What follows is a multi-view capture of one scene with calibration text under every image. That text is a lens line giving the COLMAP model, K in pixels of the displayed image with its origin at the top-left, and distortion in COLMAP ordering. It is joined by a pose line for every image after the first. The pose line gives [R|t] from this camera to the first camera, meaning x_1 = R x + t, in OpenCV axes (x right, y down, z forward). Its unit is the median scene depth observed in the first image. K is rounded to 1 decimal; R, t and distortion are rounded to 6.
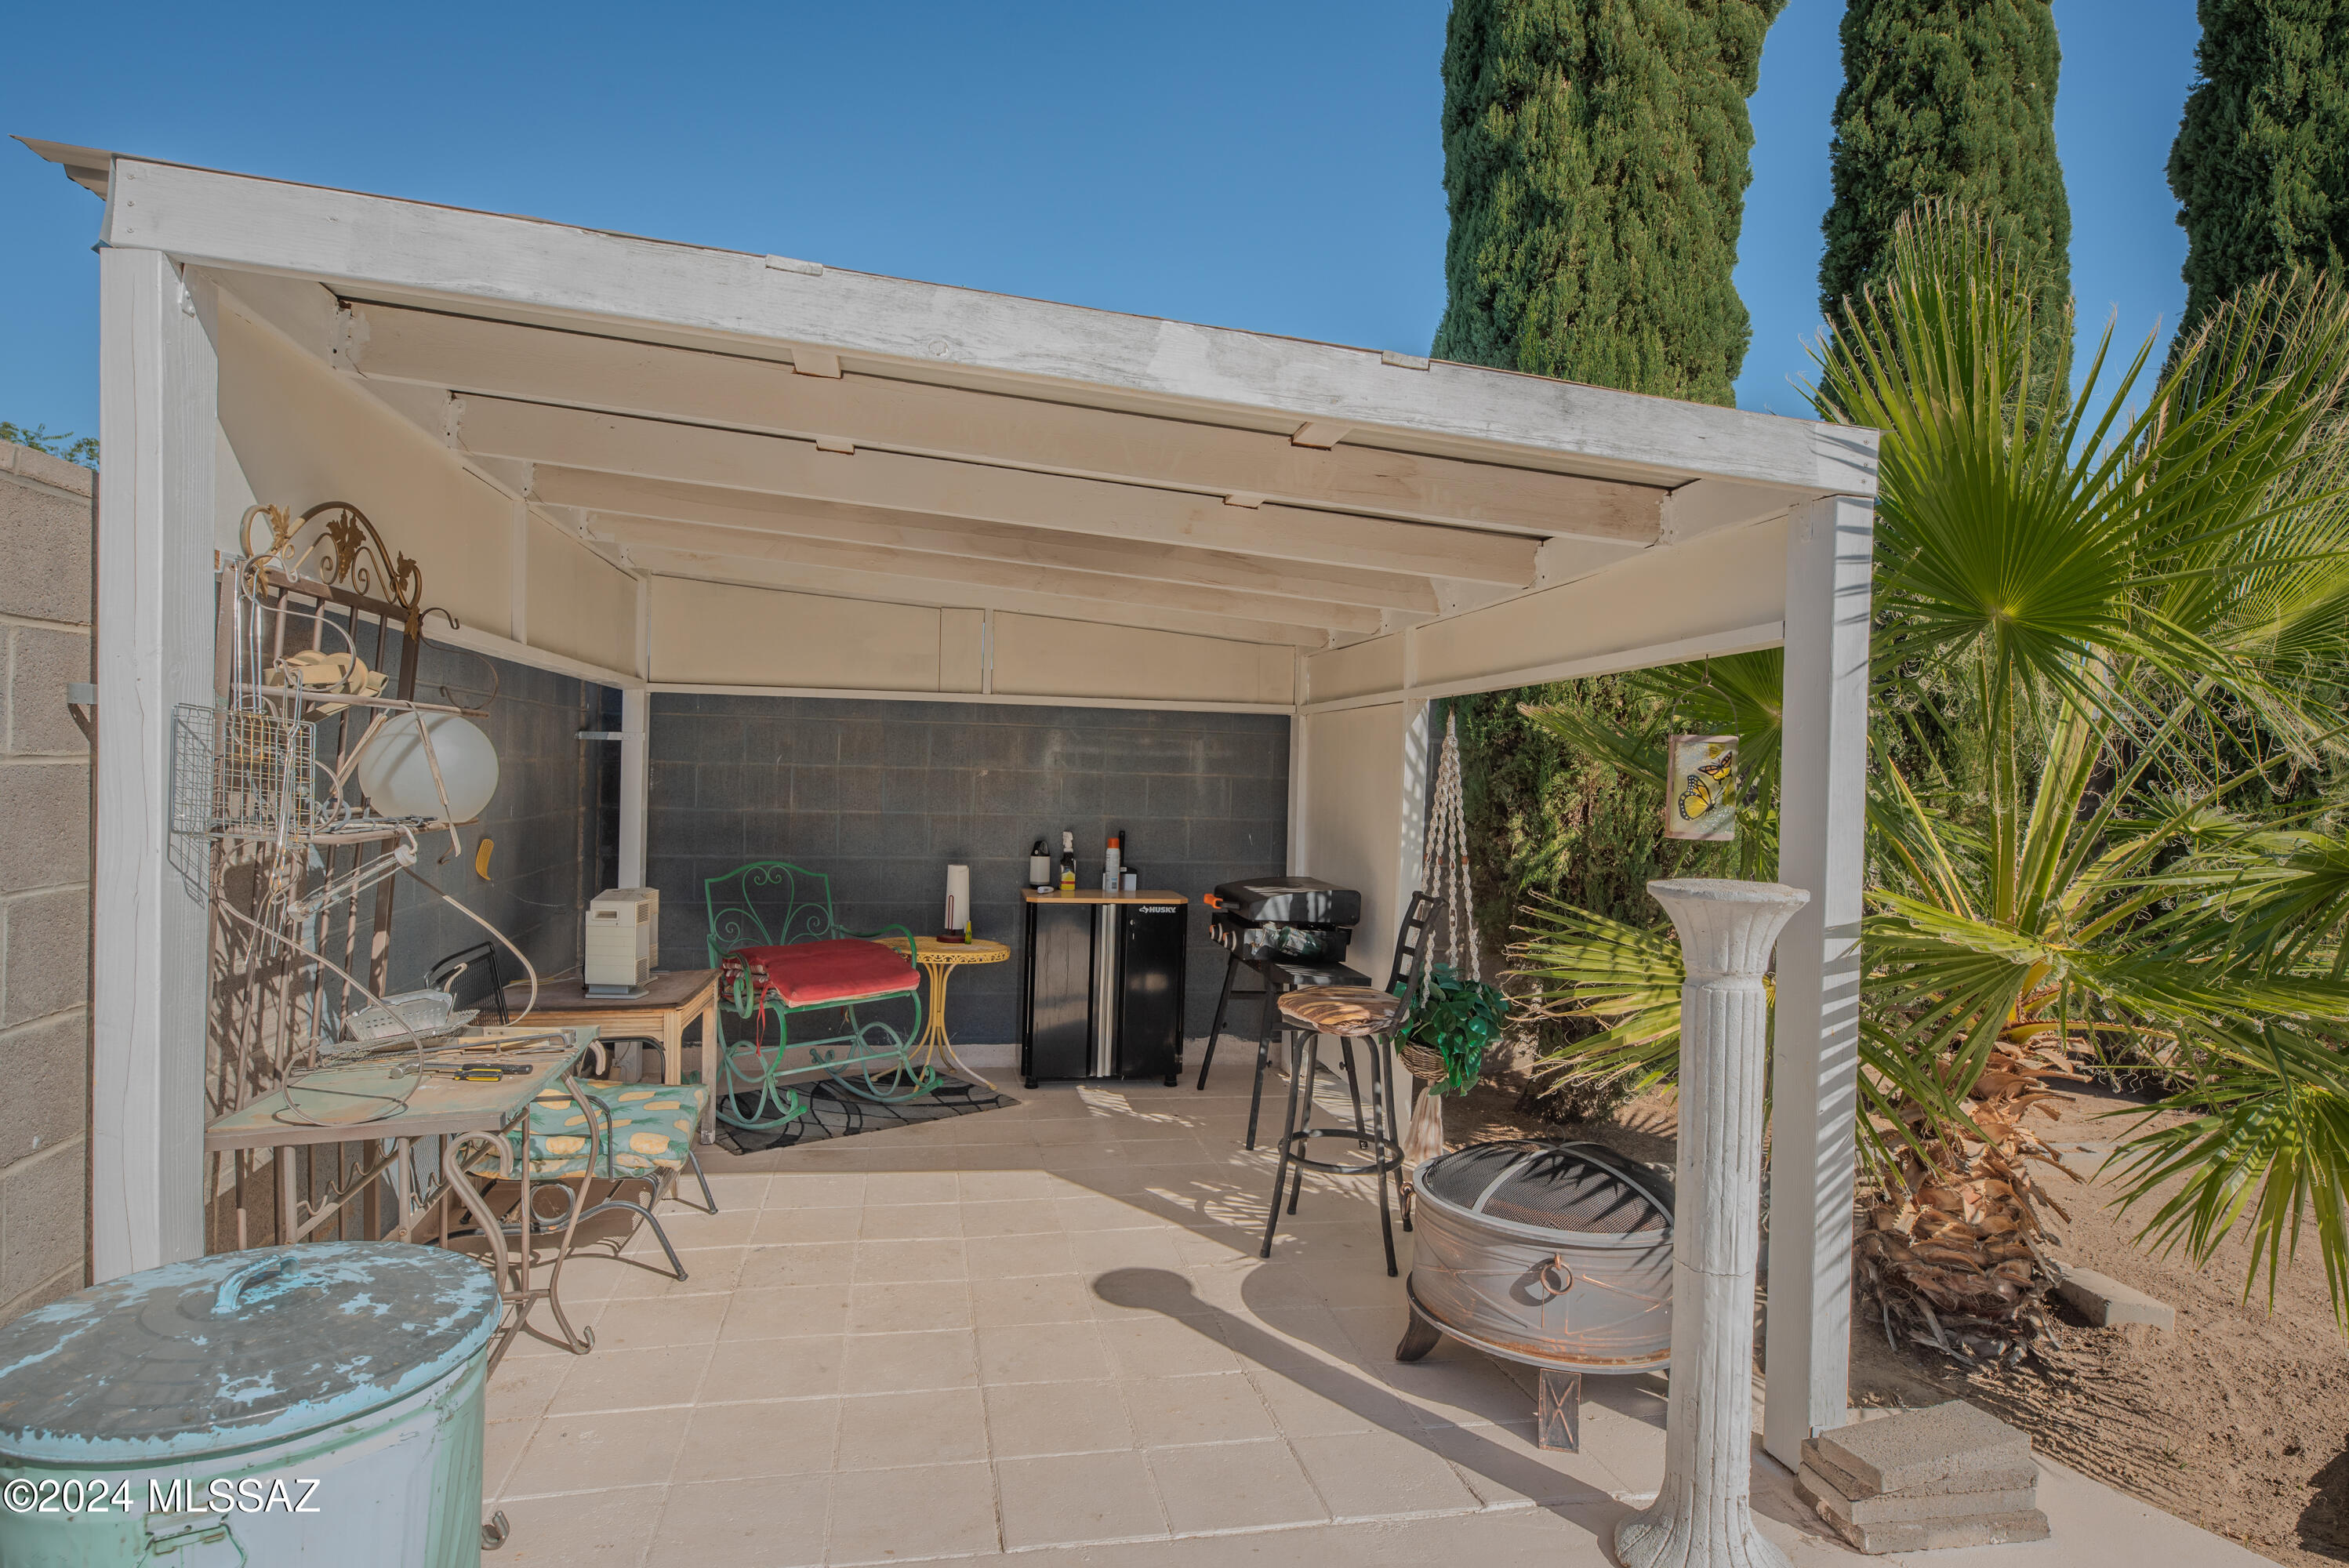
lens RADIAL K [[1290.4, 0, 1174.5], [0, 1290.4, 784.0], [0, 0, 1]] dist [-0.000076, 0.000141]
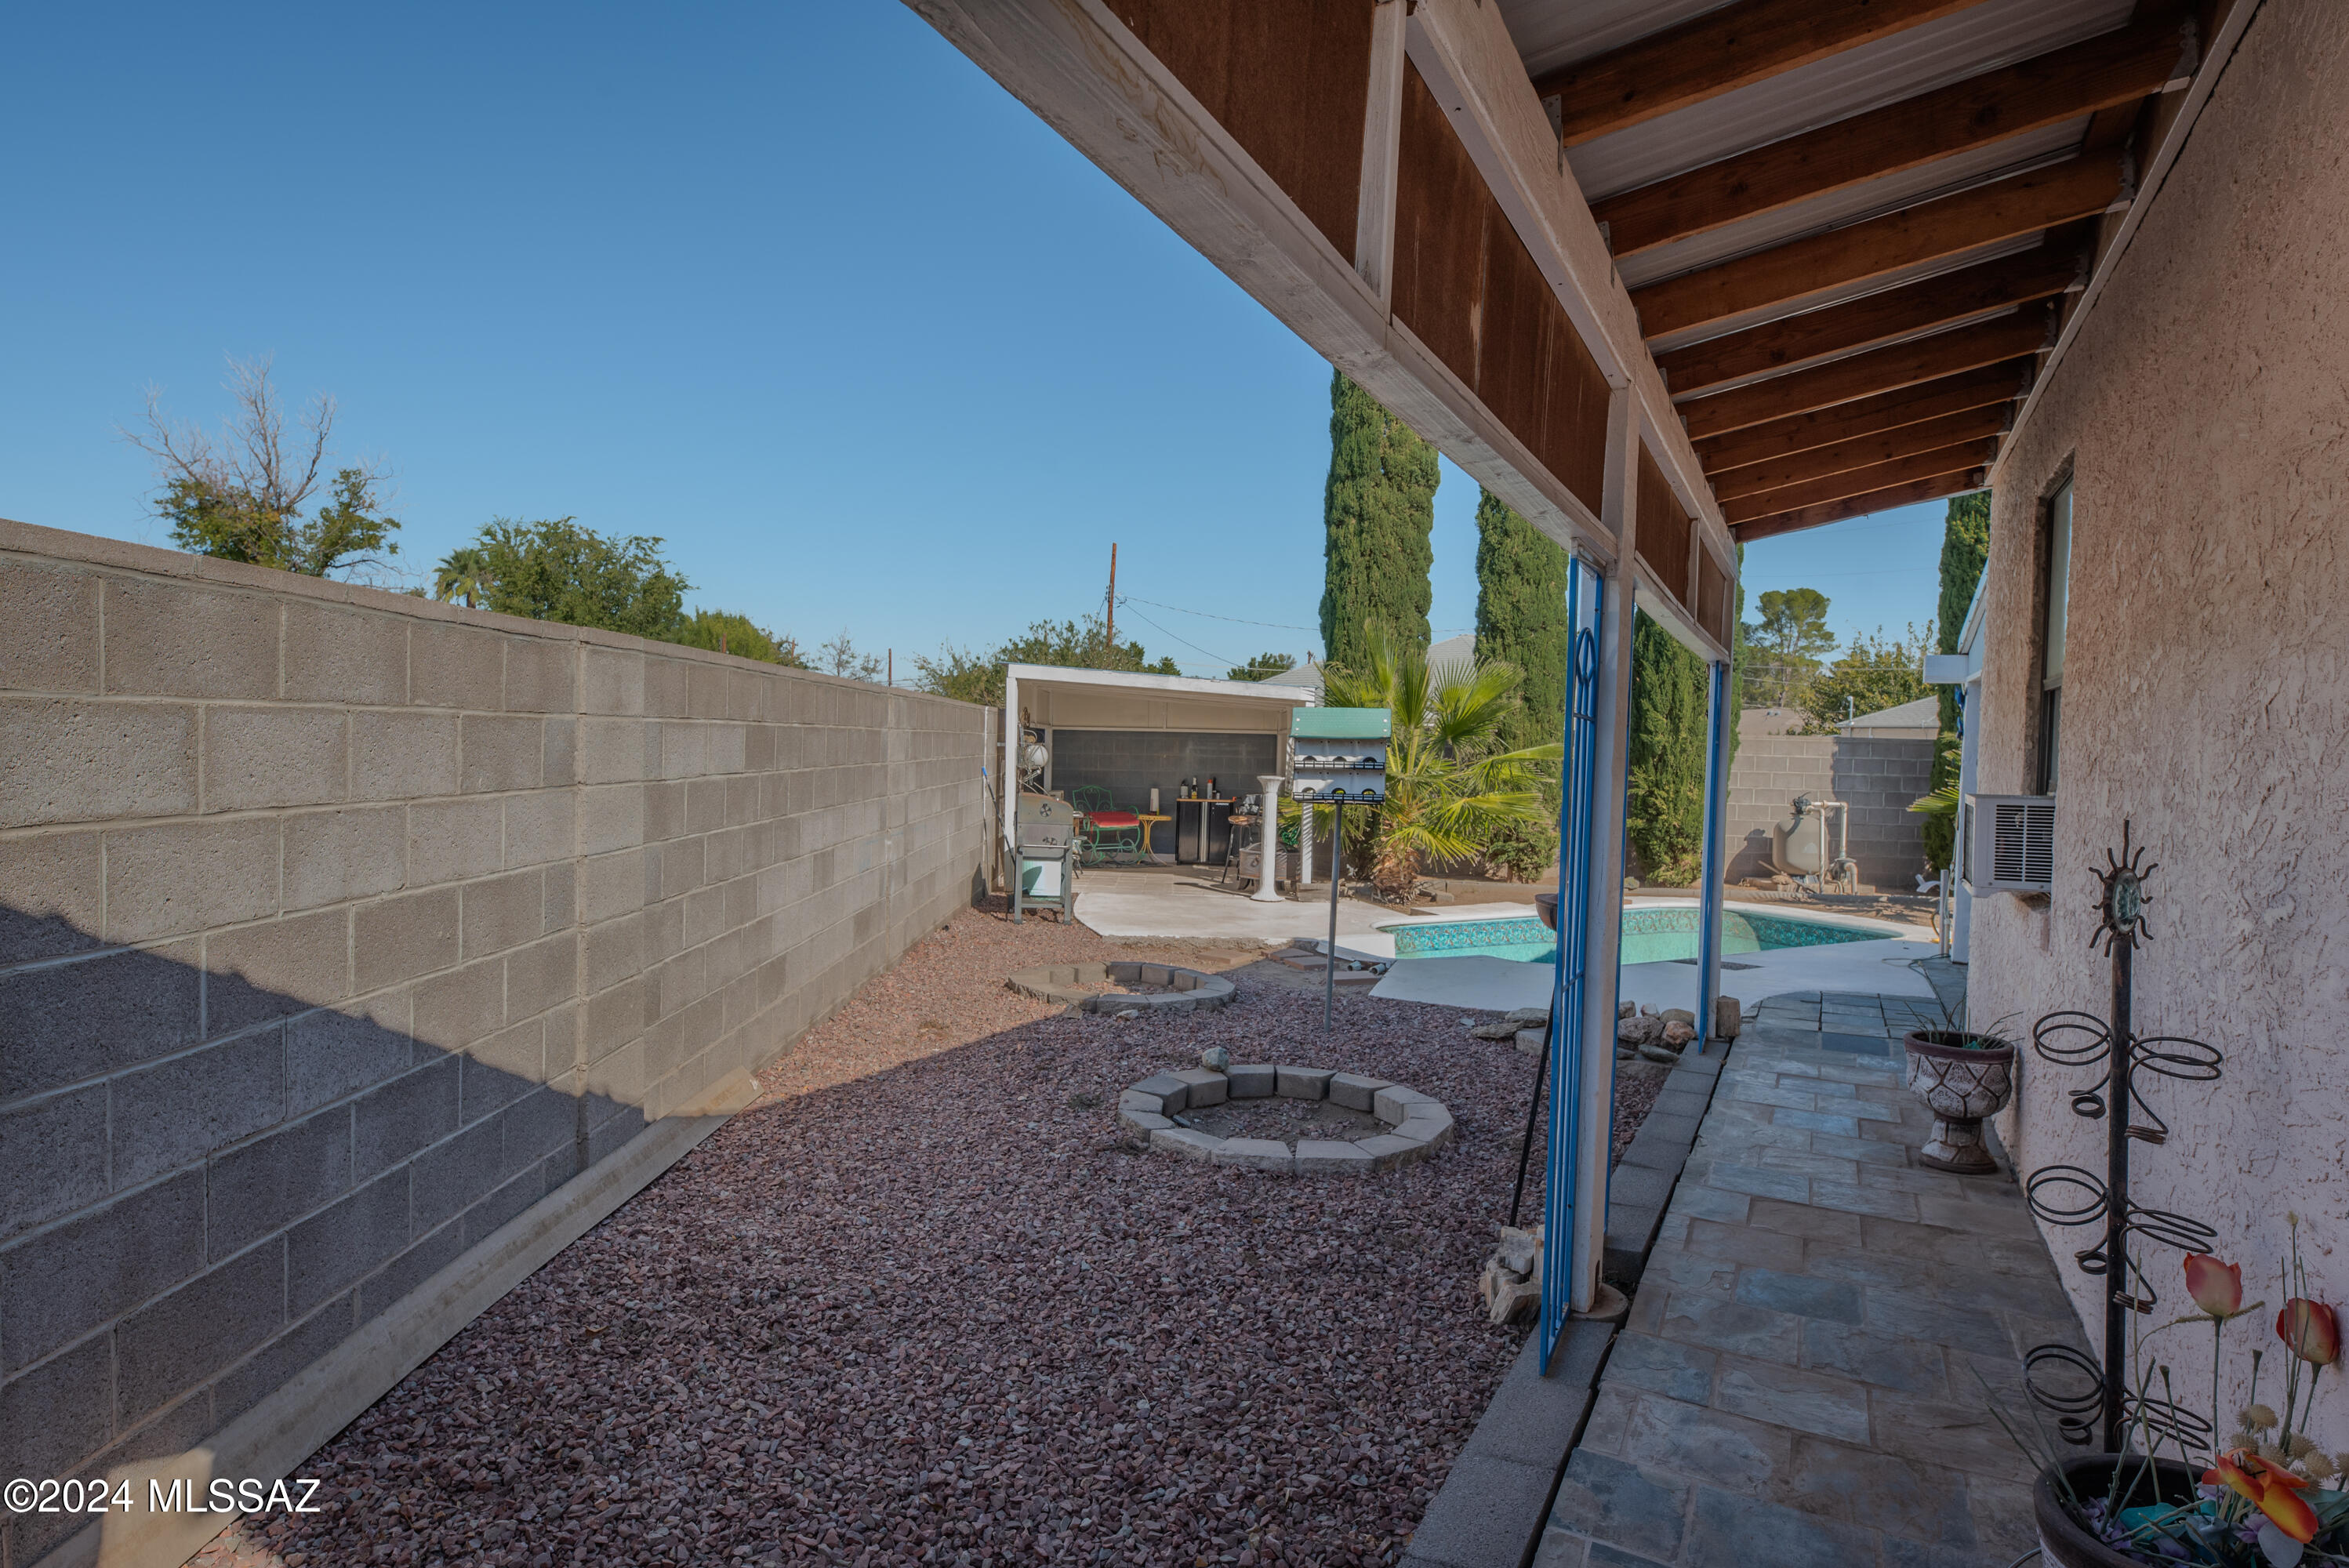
lens RADIAL K [[1290.4, 0, 1174.5], [0, 1290.4, 784.0], [0, 0, 1]] dist [-0.000076, 0.000141]
pose [[0.982971, -0.001071, -0.183756, 0.406351], [0.000943, 0.999999, -0.000785, 0.056296], [0.183757, 0.000599, 0.982972, -1.822059]]
